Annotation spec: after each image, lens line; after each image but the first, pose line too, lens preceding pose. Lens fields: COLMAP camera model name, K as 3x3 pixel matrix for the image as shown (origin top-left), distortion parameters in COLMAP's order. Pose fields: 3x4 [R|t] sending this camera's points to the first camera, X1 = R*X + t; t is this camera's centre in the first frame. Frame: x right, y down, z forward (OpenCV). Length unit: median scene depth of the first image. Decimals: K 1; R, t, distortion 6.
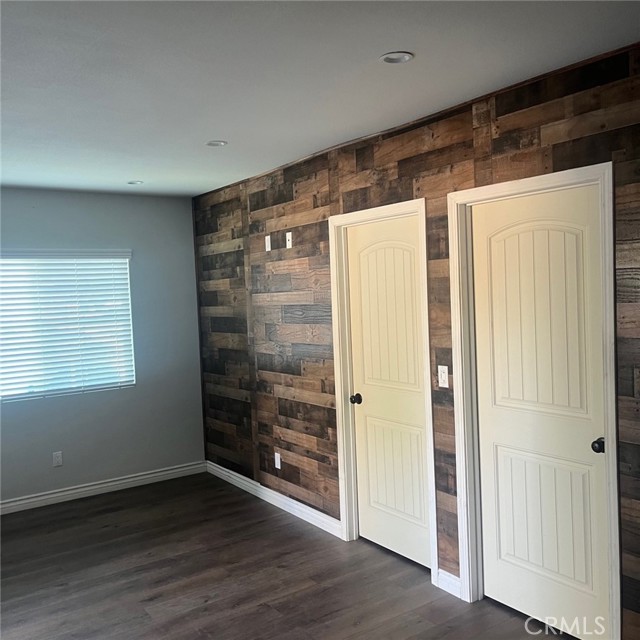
lens RADIAL K [[647.9, 0, 320.3], [0, 647.9, 316.9], [0, 0, 1]] dist [0.039419, 0.000000]
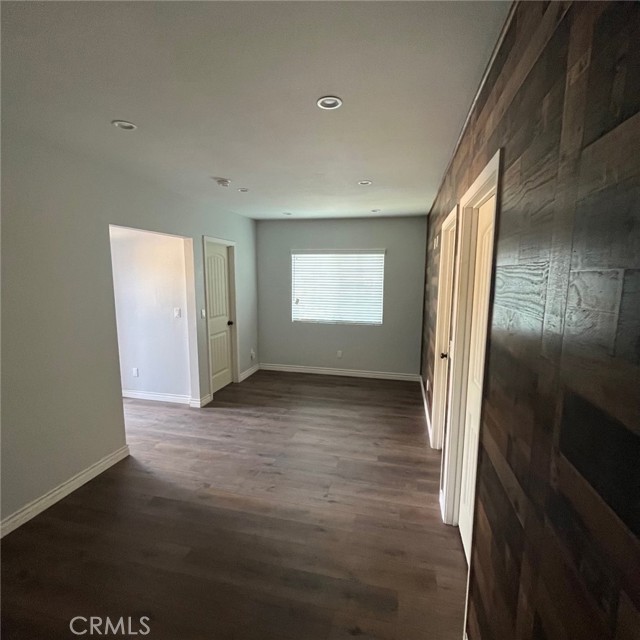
lens RADIAL K [[346.1, 0, 320.1], [0, 346.1, 320.9], [0, 0, 1]] dist [-0.001099, -0.000166]
pose [[0.664046, 0.143350, -0.733821, 0.493747], [-0.065967, 0.988854, 0.133475, -0.037124], [0.744776, -0.040225, 0.666101, 0.356951]]
